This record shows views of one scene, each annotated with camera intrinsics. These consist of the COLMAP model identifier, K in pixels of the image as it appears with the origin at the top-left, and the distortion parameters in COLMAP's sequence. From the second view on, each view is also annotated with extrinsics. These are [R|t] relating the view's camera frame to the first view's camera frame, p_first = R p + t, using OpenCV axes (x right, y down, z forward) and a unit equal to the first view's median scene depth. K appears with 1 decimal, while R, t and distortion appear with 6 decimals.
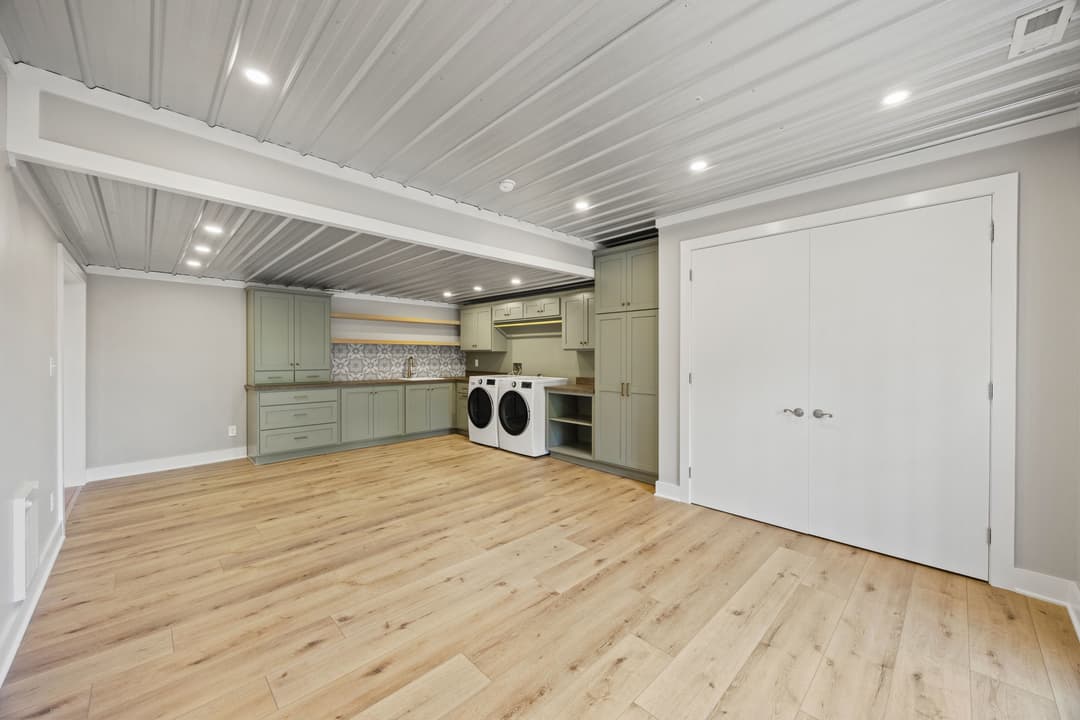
lens RADIAL K [[408.2, 0, 540.5], [0, 408.2, 357.8], [0, 0, 1]] dist [0.000178, -0.000001]
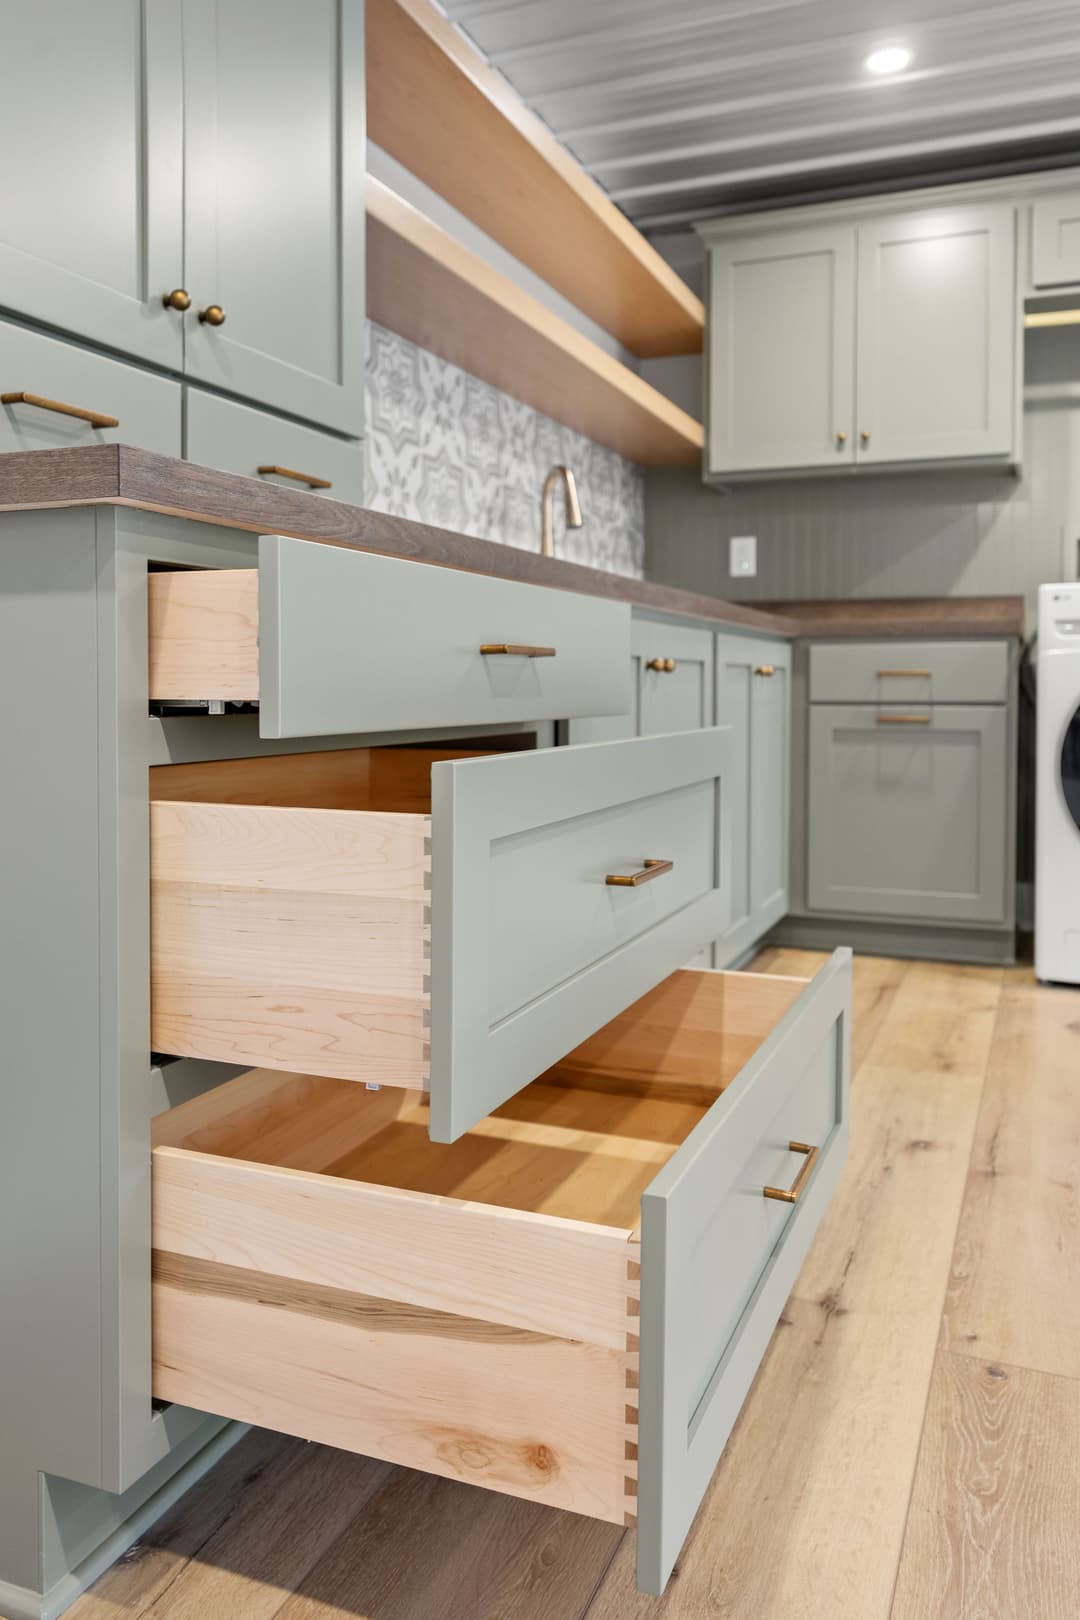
lens RADIAL K [[1264.7, 0, 534.2], [0, 1264.7, 728.3], [0, 0, 1]] dist [0.004263, -0.001859]
pose [[0.919117, -0.013152, 0.393765, -0.642625], [0.001940, 0.999582, 0.028856, 0.100370], [-0.393979, -0.025758, 0.918758, 0.709186]]
